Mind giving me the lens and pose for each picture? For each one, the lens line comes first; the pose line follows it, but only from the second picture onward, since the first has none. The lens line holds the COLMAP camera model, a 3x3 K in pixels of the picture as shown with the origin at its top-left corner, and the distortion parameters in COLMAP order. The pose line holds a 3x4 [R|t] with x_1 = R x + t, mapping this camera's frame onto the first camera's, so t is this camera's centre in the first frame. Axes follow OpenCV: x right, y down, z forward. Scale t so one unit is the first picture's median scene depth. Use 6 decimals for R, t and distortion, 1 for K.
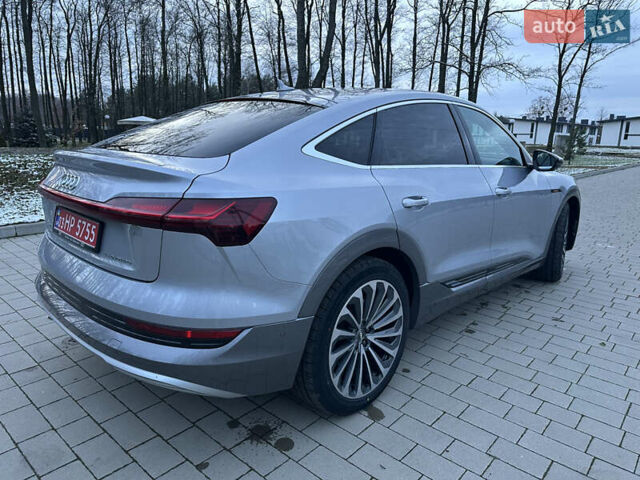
lens RADIAL K [[447.7, 0, 318.0], [0, 447.7, 231.8], [0, 0, 1]] dist [0.062909, -0.085158]
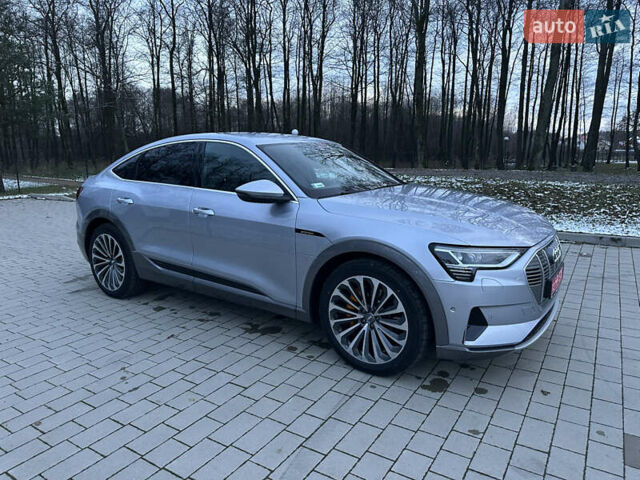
lens RADIAL K [[447.7, 0, 318.0], [0, 447.7, 231.8], [0, 0, 1]] dist [0.062909, -0.085158]
pose [[0.173434, 0.153872, -0.972751, 1.537985], [-0.198842, 0.972849, 0.118435, -0.225505], [0.964563, 0.172883, 0.199322, 1.061357]]
